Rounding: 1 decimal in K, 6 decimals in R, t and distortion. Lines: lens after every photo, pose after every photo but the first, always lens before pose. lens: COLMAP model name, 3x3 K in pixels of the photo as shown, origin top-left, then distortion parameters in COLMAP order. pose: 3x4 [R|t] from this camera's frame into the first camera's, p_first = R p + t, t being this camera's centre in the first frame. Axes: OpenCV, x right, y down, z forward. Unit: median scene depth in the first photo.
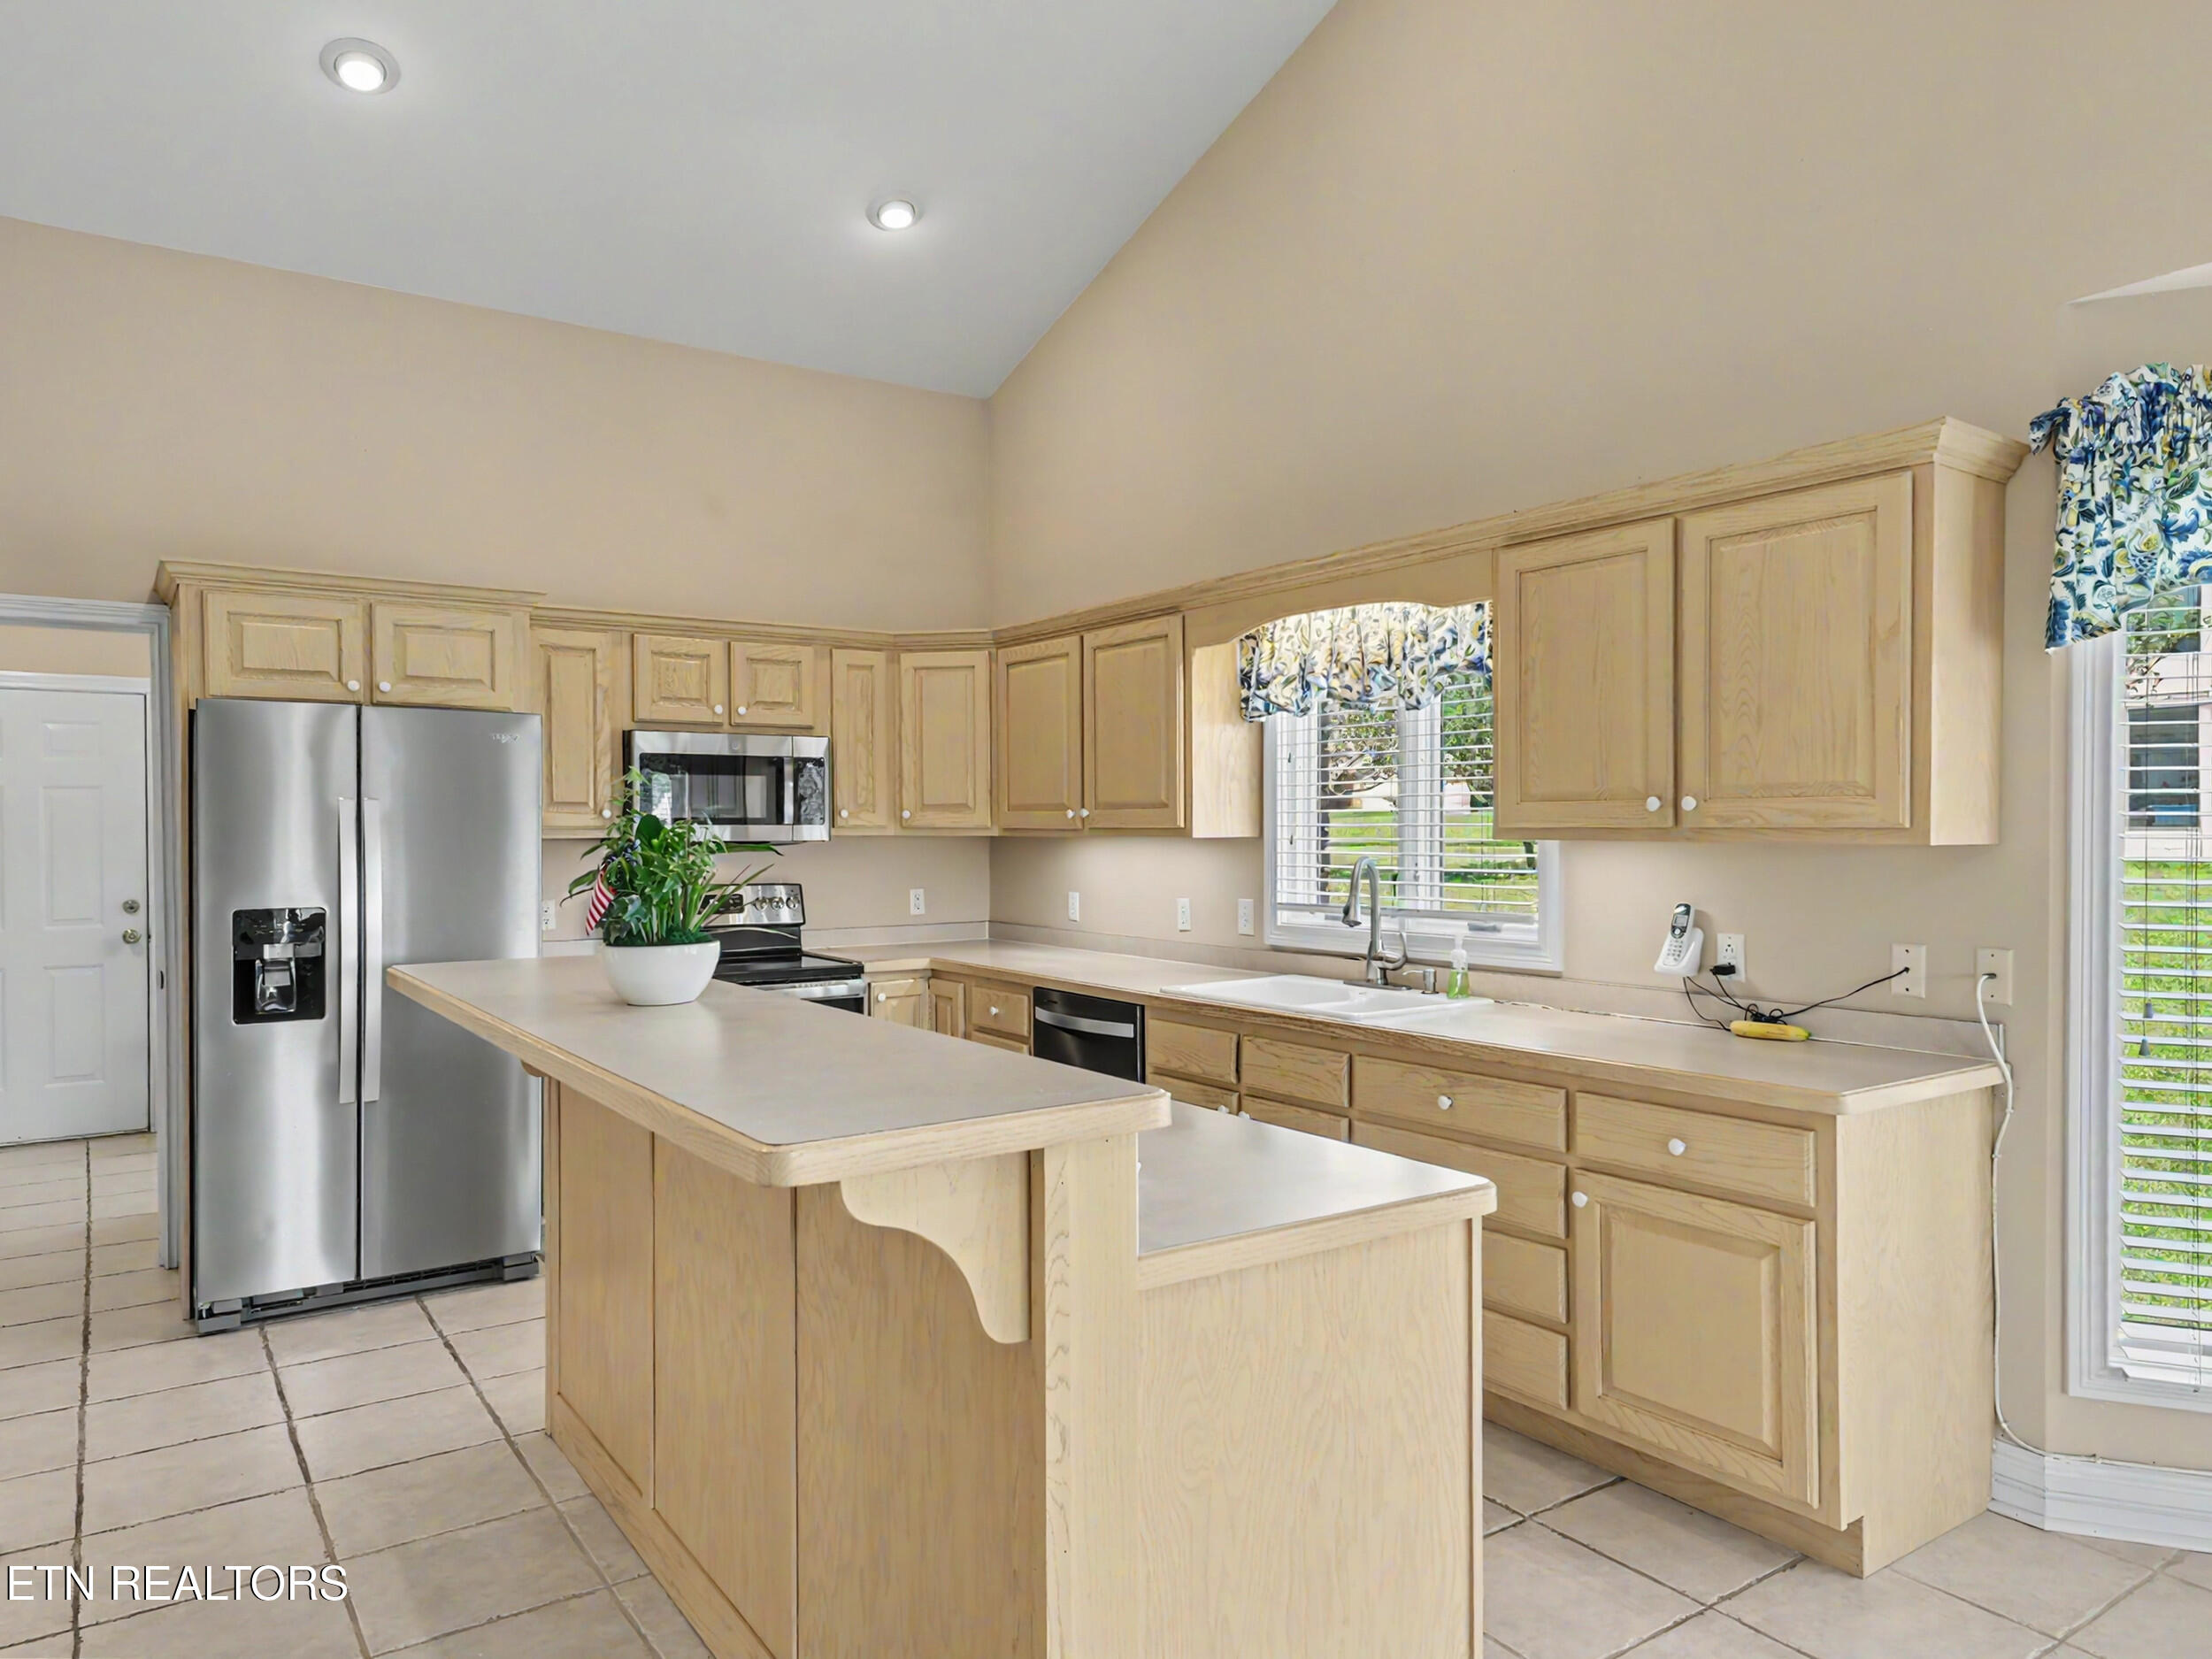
lens RADIAL K [[1450.4, 0, 1107.5], [0, 1450.4, 831.4], [0, 0, 1]] dist [0.000624, -0.000012]
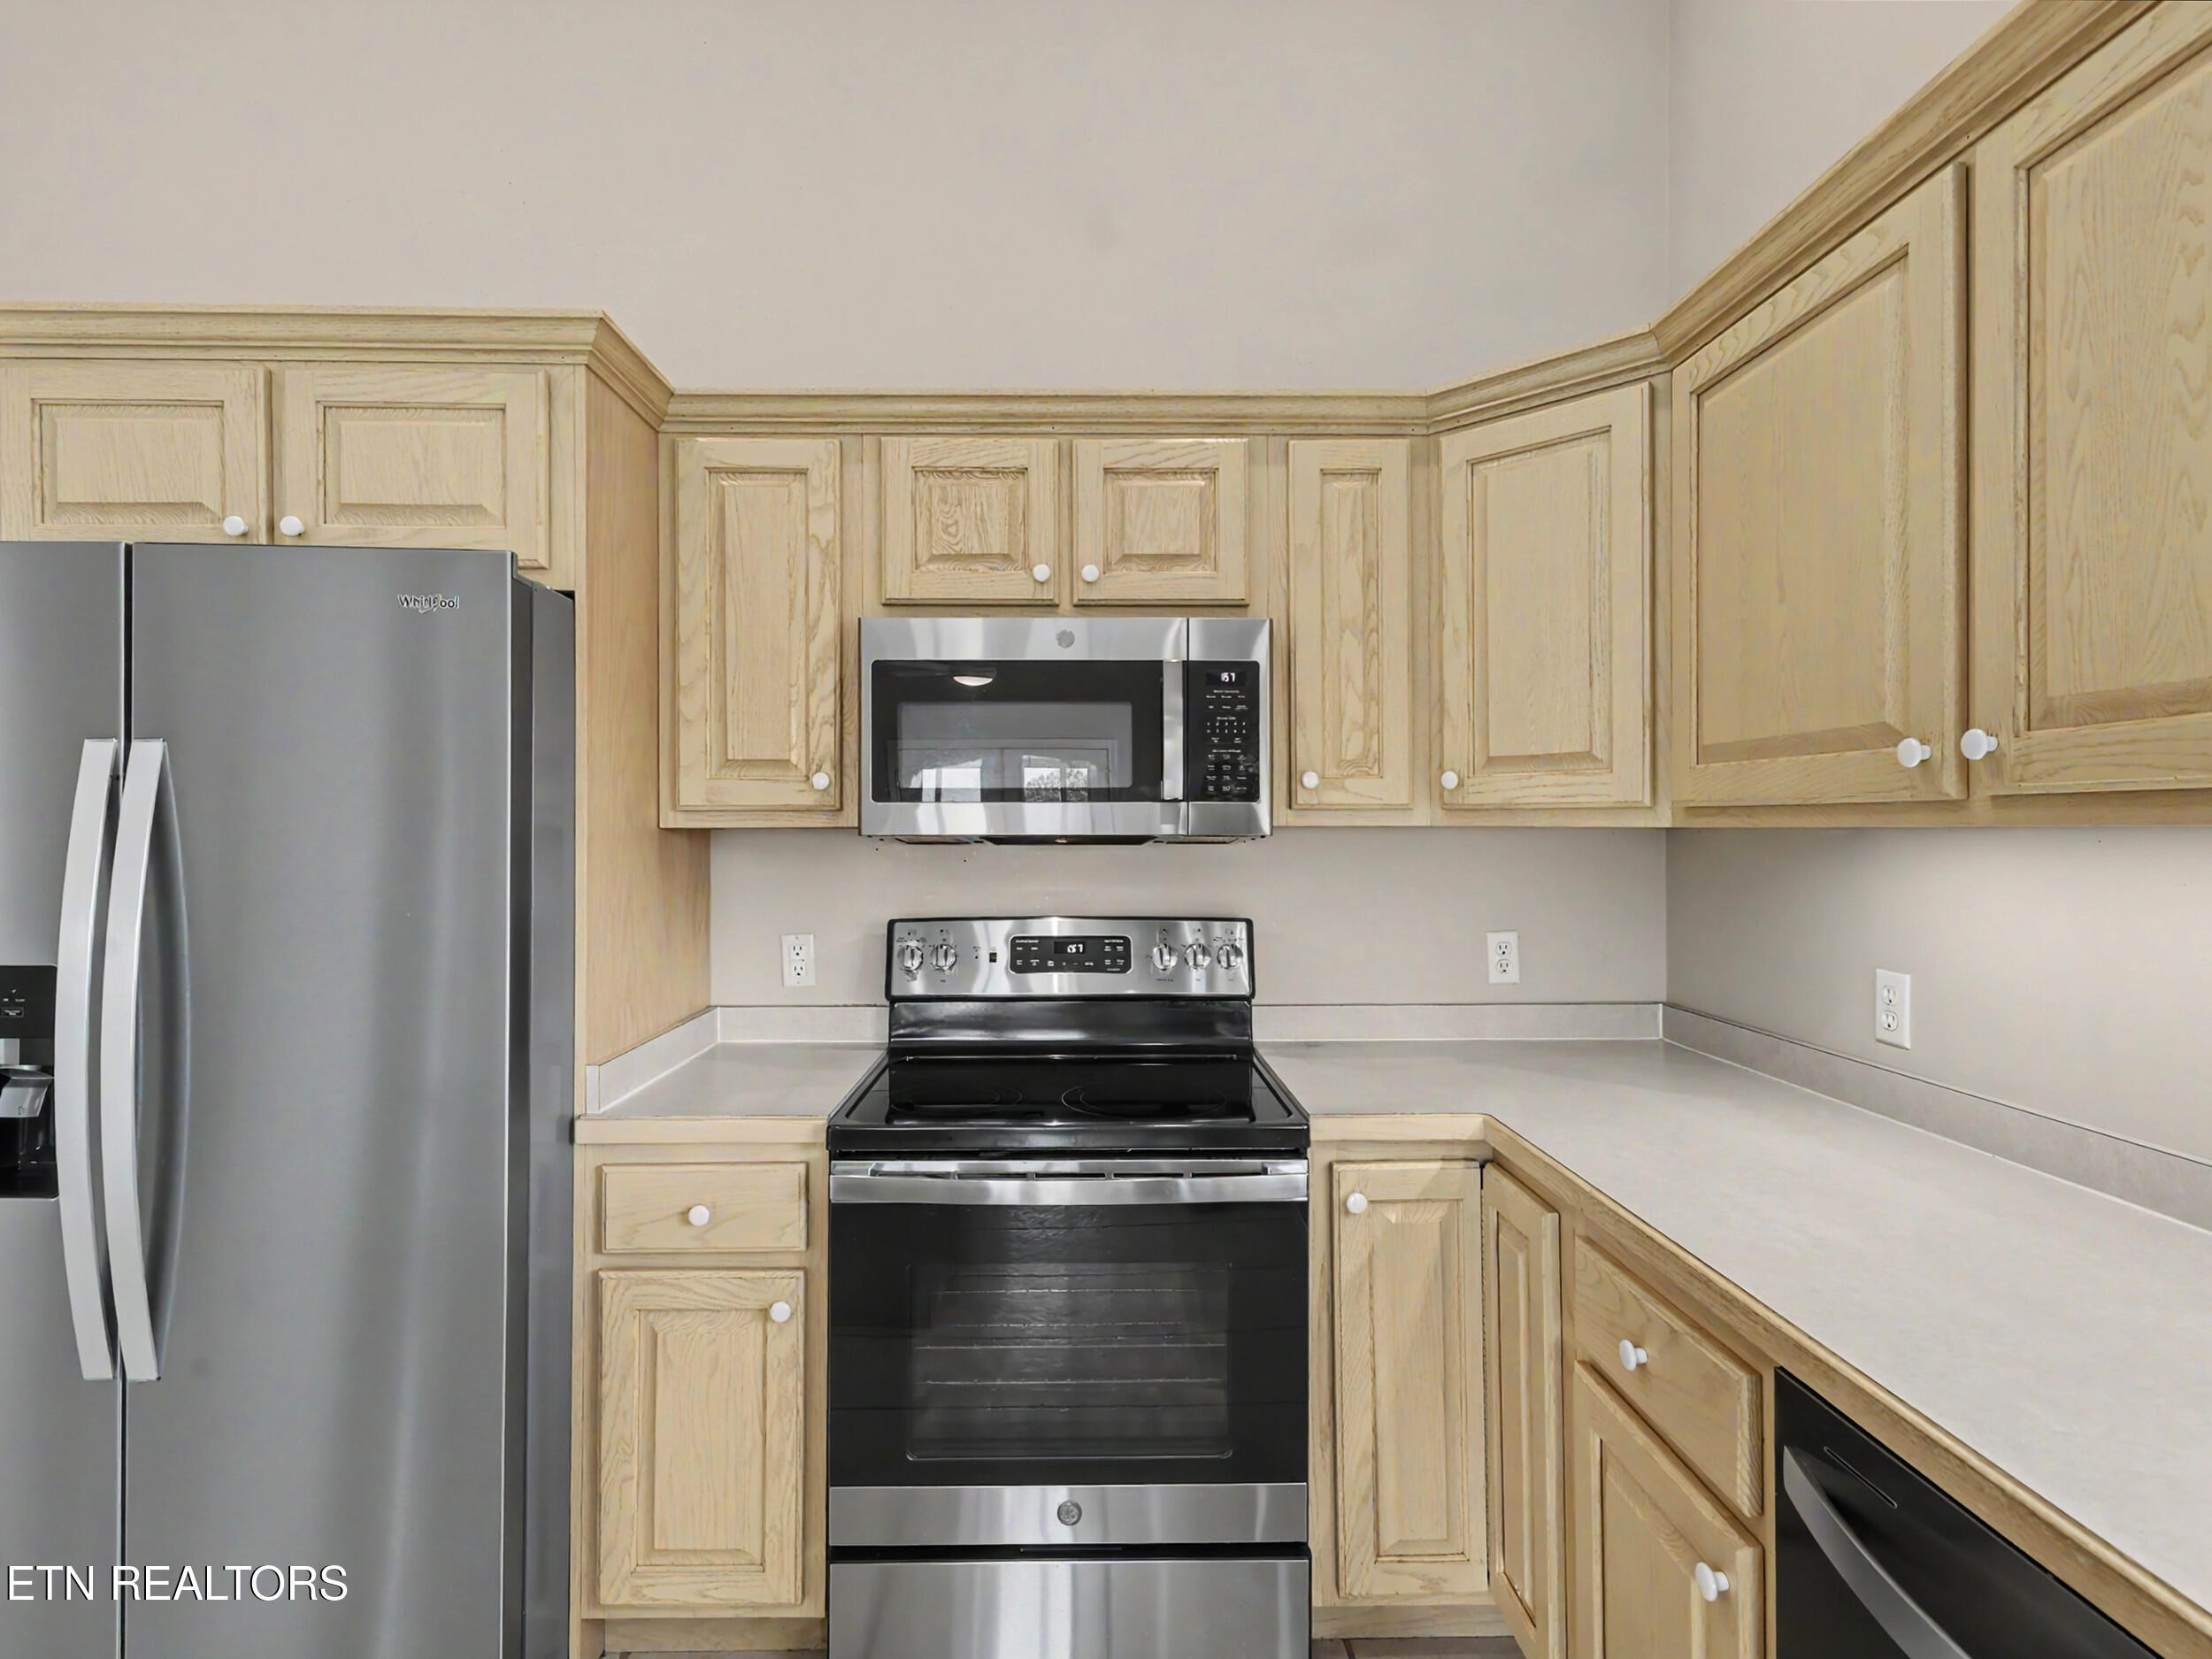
lens RADIAL K [[1130.6, 0, 1106.1], [0, 1130.6, 825.6], [0, 0, 1]] dist [0.023696, 0.000761]
pose [[0.837234, -0.000504, -0.546844, -0.034604], [-0.001996, 0.999990, -0.003978, 0.004816], [0.546841, 0.004422, 0.837225, 0.669095]]
